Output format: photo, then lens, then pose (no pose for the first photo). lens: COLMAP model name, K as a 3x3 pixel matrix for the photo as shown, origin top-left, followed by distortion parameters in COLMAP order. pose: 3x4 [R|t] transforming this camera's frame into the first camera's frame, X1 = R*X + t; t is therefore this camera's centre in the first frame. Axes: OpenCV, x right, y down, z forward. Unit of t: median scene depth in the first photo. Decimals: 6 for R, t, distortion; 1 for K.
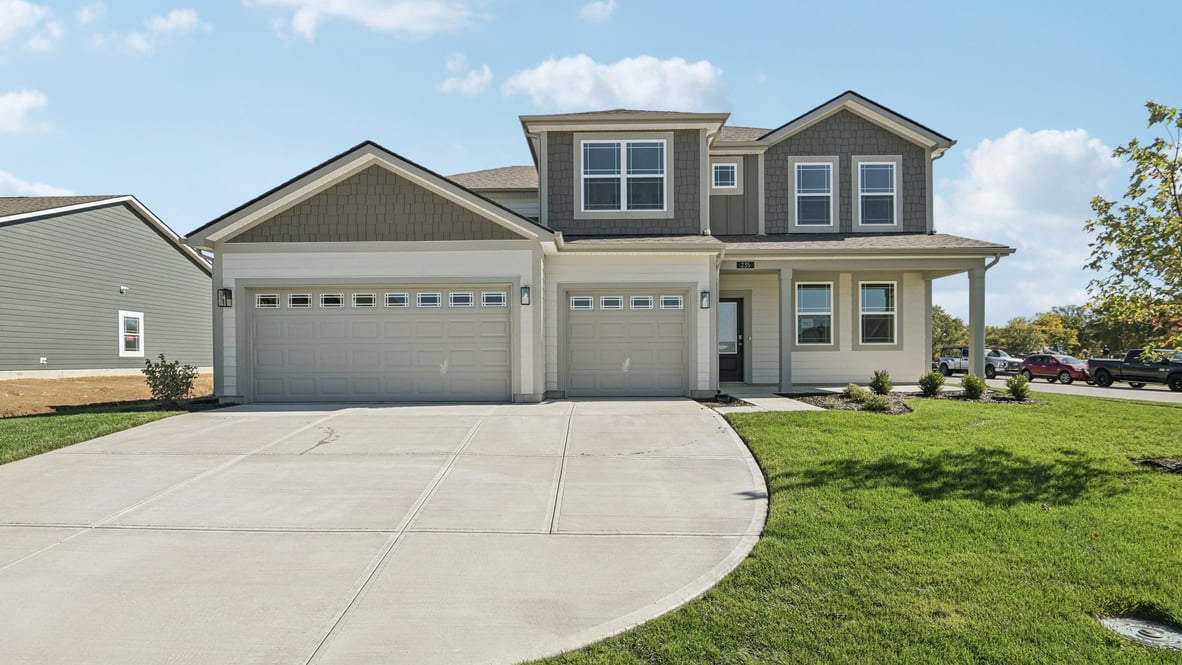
lens RADIAL K [[587.7, 0, 591.0], [0, 587.7, 332.5], [0, 0, 1]] dist [0.000999, -0.000042]
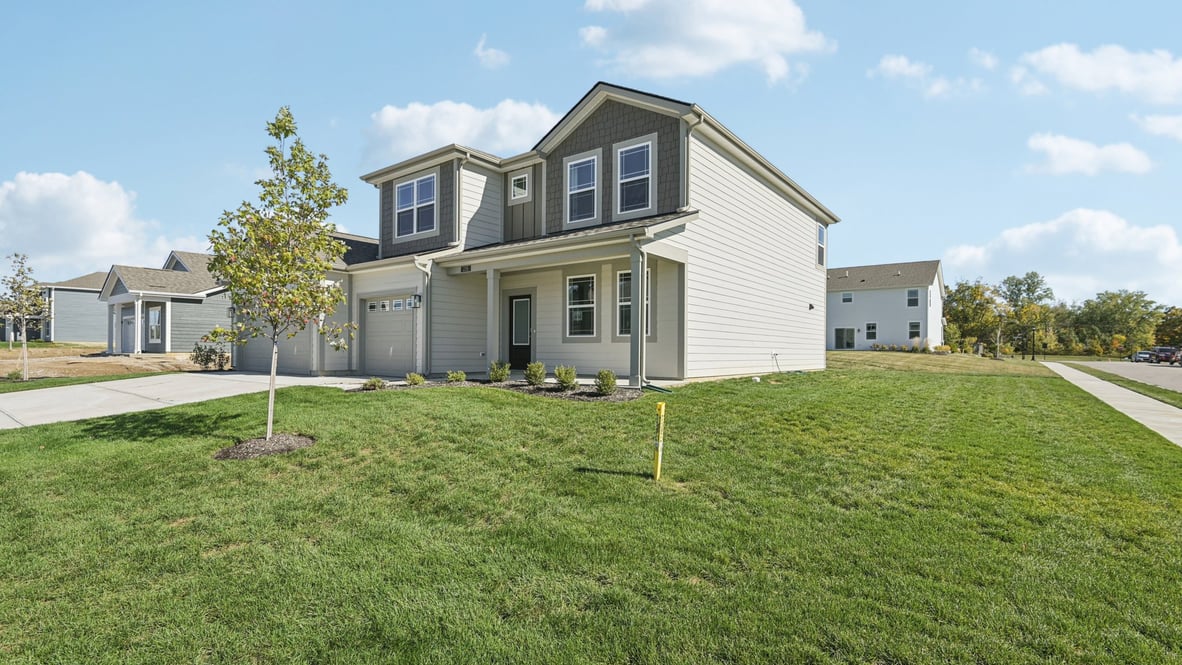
lens RADIAL K [[538.6, 0, 589.6], [0, 538.6, 326.5], [0, 0, 1]] dist [-0.020157, -0.000340]
pose [[0.799629, -0.016943, -0.600255, 0.951506], [0.019206, 0.999812, -0.002637, 0.005927], [0.600187, -0.009420, 0.799805, 0.254312]]
